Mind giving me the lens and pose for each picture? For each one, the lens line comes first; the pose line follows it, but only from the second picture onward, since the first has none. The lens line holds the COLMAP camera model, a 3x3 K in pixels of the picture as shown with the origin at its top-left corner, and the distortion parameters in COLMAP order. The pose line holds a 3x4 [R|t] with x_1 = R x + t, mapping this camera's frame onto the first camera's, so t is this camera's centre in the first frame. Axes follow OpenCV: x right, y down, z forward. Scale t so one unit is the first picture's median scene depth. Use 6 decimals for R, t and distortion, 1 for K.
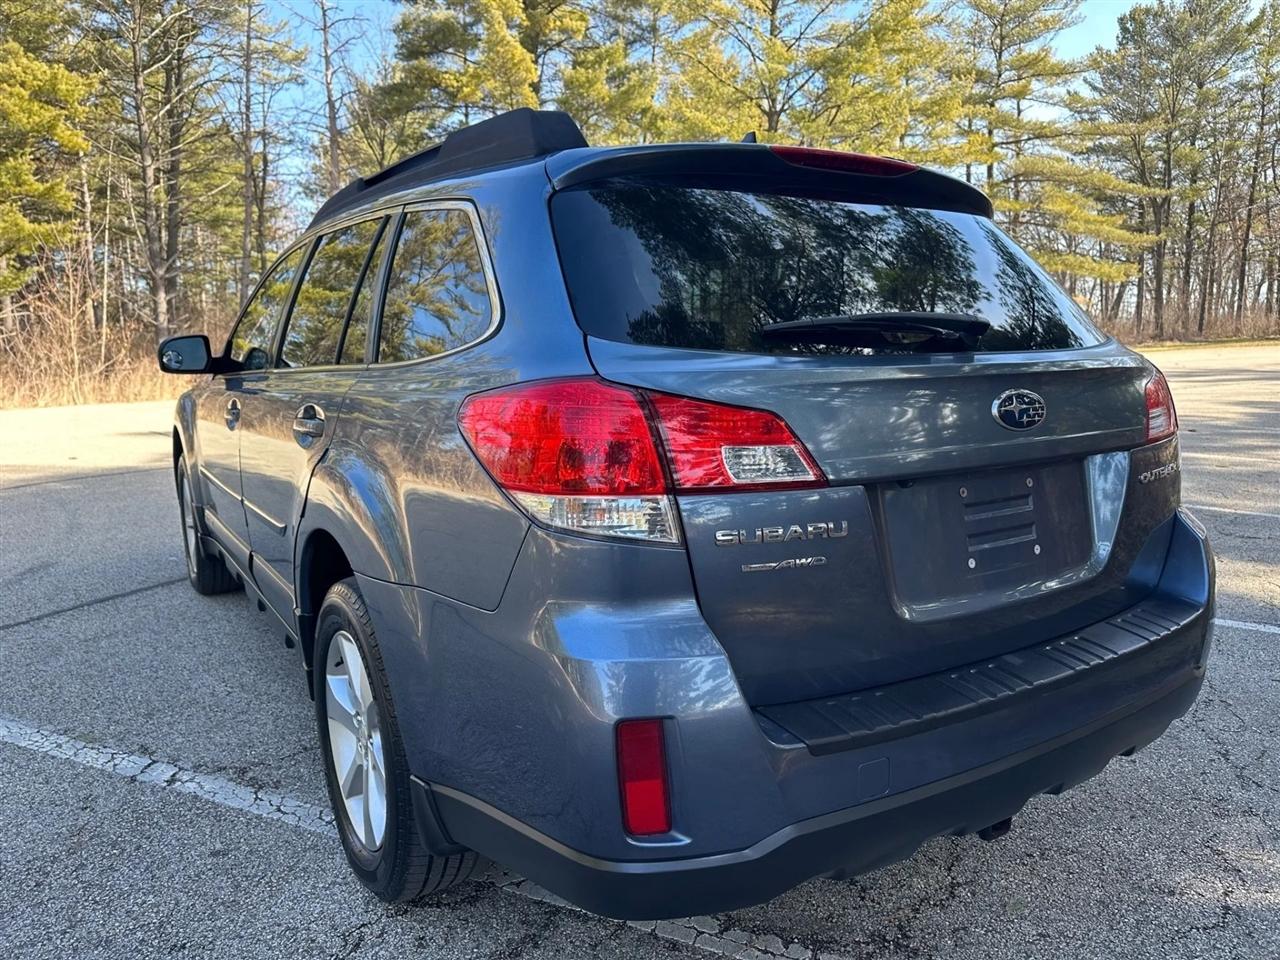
lens RADIAL K [[896.7, 0, 640.0], [0, 896.7, 480.0], [0, 0, 1]] dist [0.044153, -0.047012]
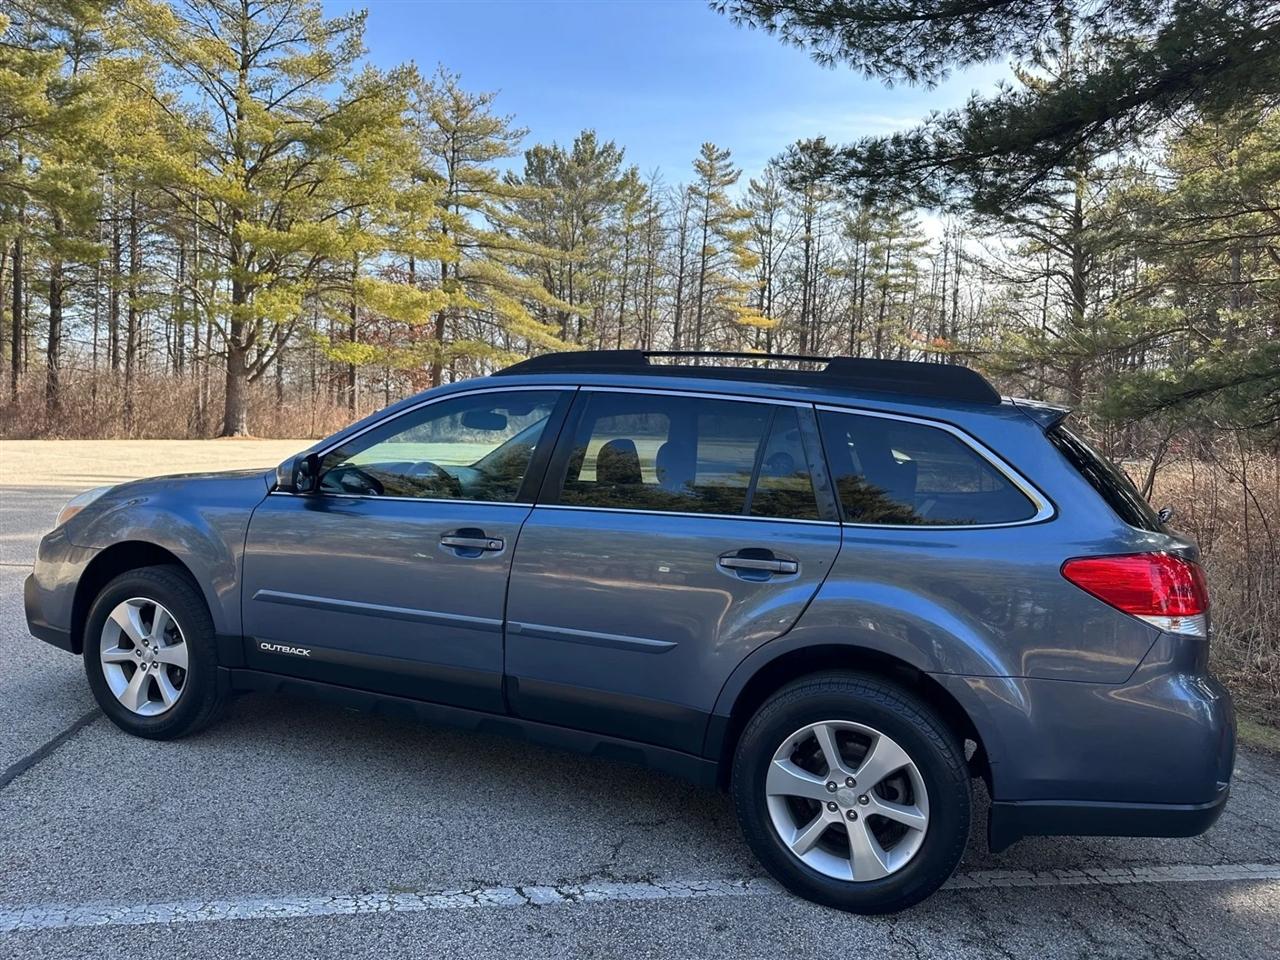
lens RADIAL K [[896.9, 0, 643.1], [0, 896.9, 495.2], [0, 0, 1]] dist [0.052791, -0.072221]
pose [[0.797536, 0.013636, 0.603118, -0.075607], [0.022398, 0.998386, -0.052190, -0.005728], [-0.602856, 0.055132, 0.795943, 0.004922]]
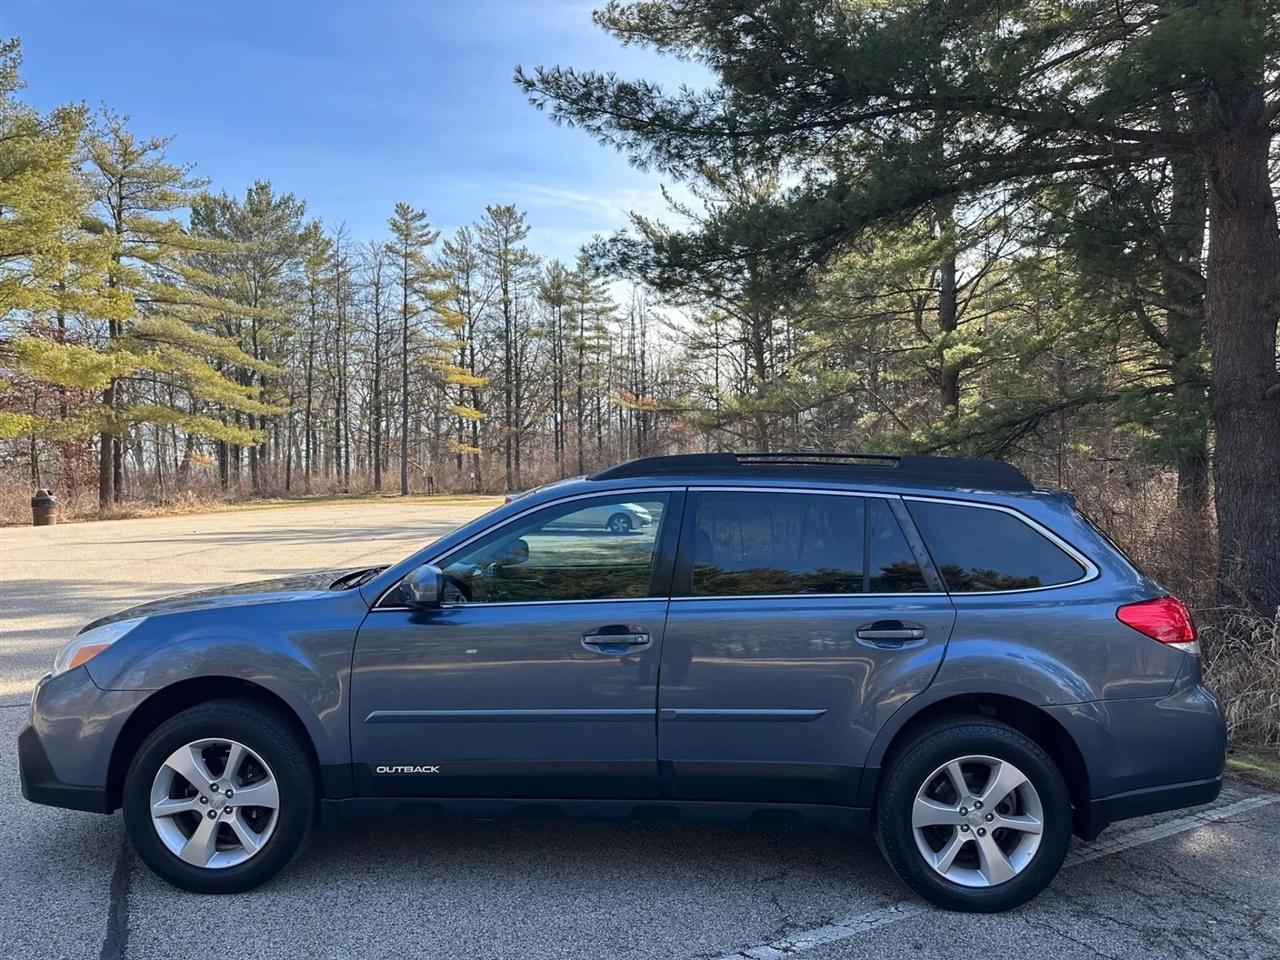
lens RADIAL K [[890.1, 0, 650.7], [0, 890.1, 503.0], [0, 0, 1]] dist [0.075924, -0.127829]
pose [[0.542343, 0.007351, 0.840125, -0.111105], [0.109437, 0.990824, -0.079317, -0.012191], [-0.832999, 0.134958, 0.536562, 0.029875]]
